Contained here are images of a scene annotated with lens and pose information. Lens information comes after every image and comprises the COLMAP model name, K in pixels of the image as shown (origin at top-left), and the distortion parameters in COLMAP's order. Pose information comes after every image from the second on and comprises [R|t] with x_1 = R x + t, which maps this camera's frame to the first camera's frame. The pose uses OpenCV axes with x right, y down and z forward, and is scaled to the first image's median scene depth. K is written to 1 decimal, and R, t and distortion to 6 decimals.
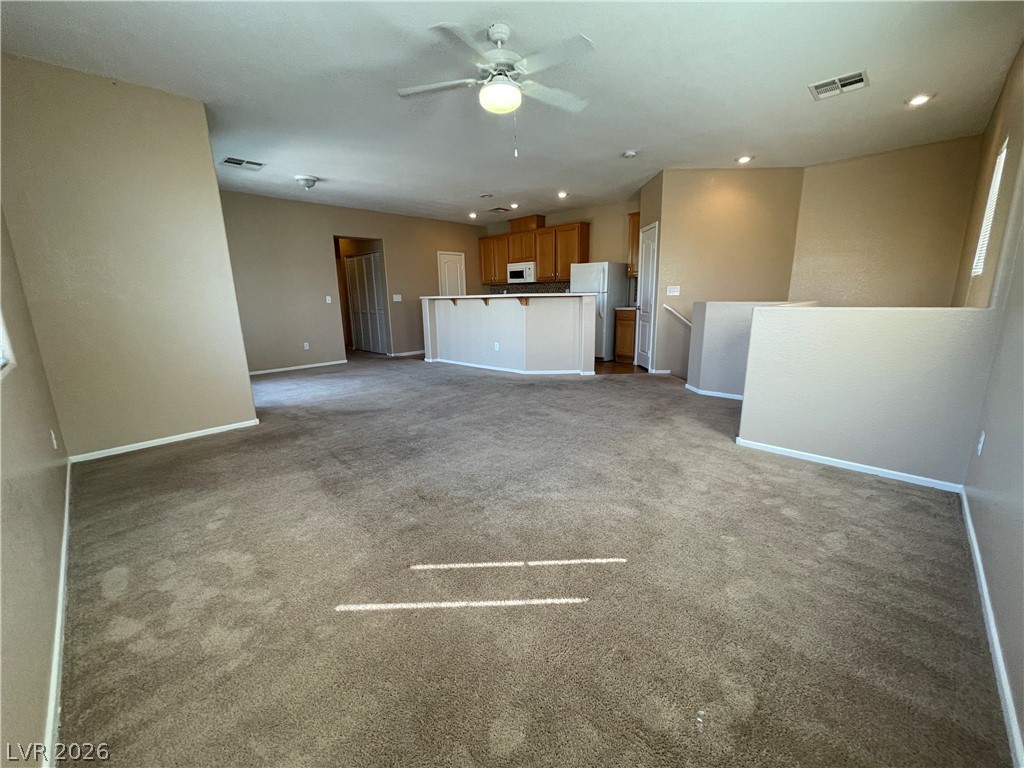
lens RADIAL K [[407.2, 0, 512.0], [0, 407.2, 384.0], [0, 0, 1]] dist [0.000749, -0.002794]
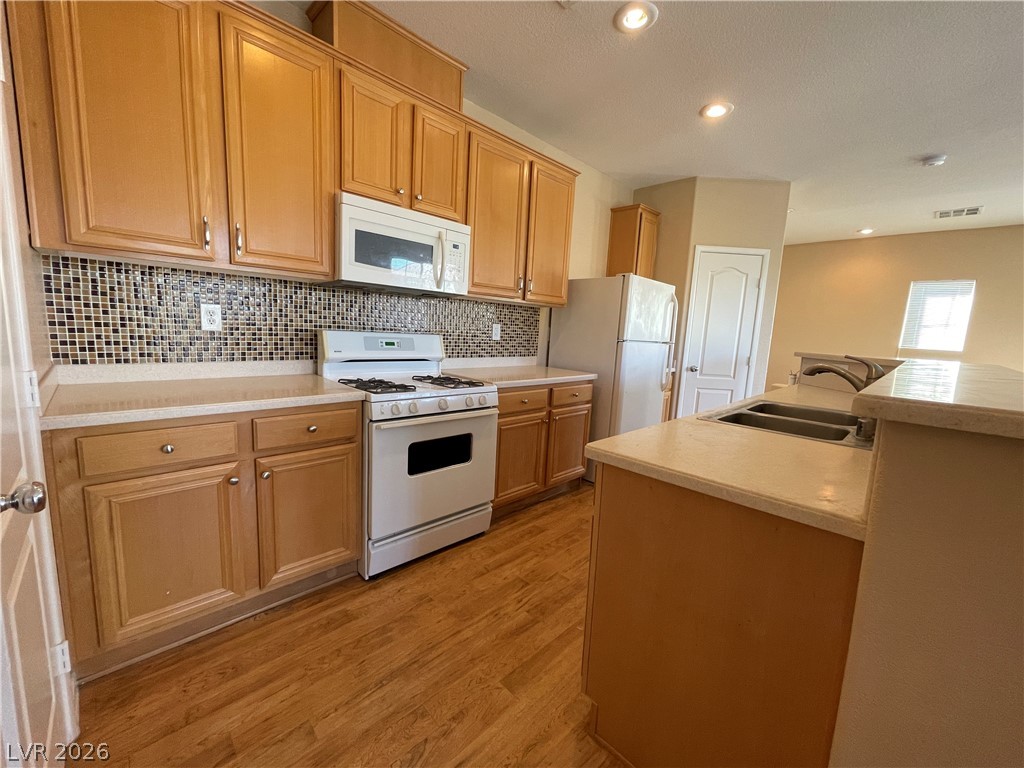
lens RADIAL K [[407.2, 0, 512.0], [0, 407.2, 384.0], [0, 0, 1]] dist [0.000749, -0.002794]
pose [[0.018988, -0.111143, 0.993623, -0.279777], [0.165234, 0.980486, 0.106516, -0.239388], [-0.986072, 0.162157, 0.036982, 1.086387]]
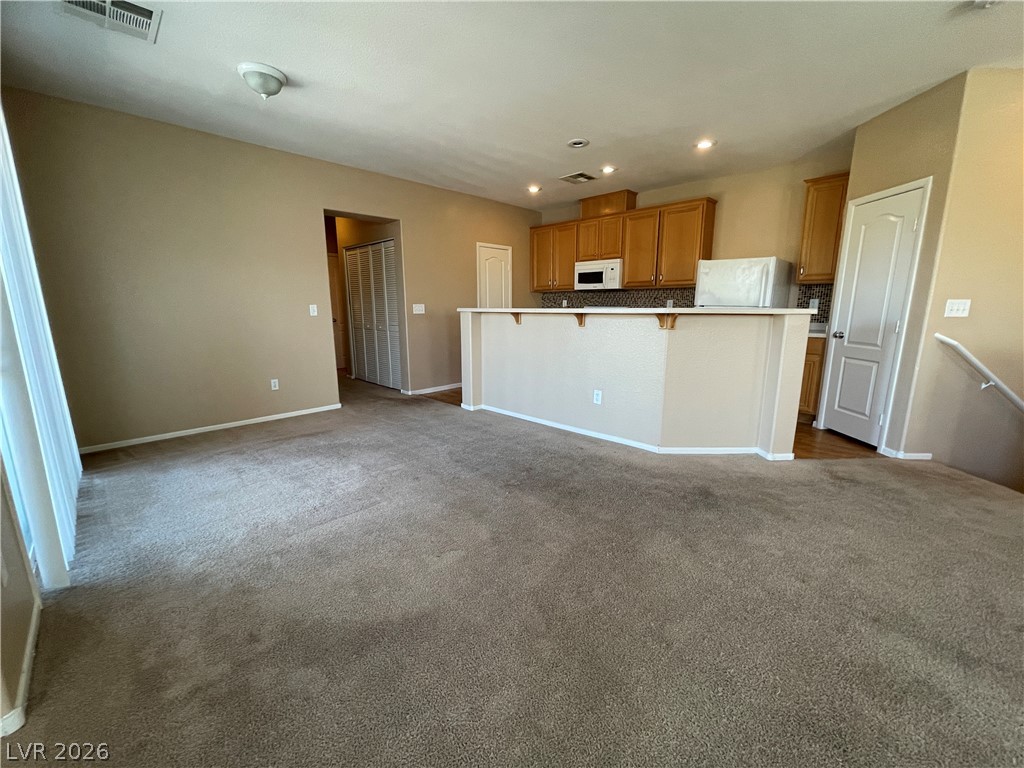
lens RADIAL K [[407.2, 0, 512.0], [0, 407.2, 384.0], [0, 0, 1]] dist [0.000749, -0.002794]
pose [[0.999824, 0.018311, -0.003997, -0.134036], [-0.018388, 0.999630, -0.020040, -0.083251], [0.003629, 0.020110, 0.999791, 0.360782]]
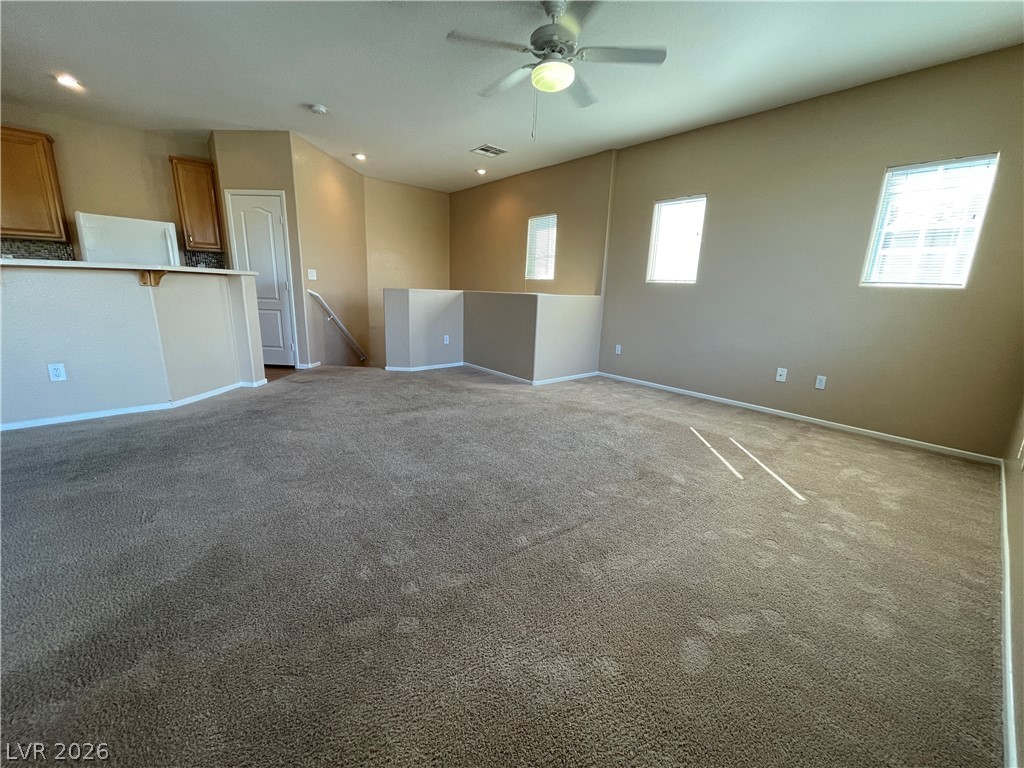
lens RADIAL K [[412.1, 0, 514.6], [0, 412.1, 382.5], [0, 0, 1]] dist [0.000337, 0.000016]
pose [[0.087591, -0.201994, 0.975462, -0.388982], [0.176691, 0.966849, 0.184344, -0.065113], [-0.980361, 0.156209, 0.120378, 0.367760]]
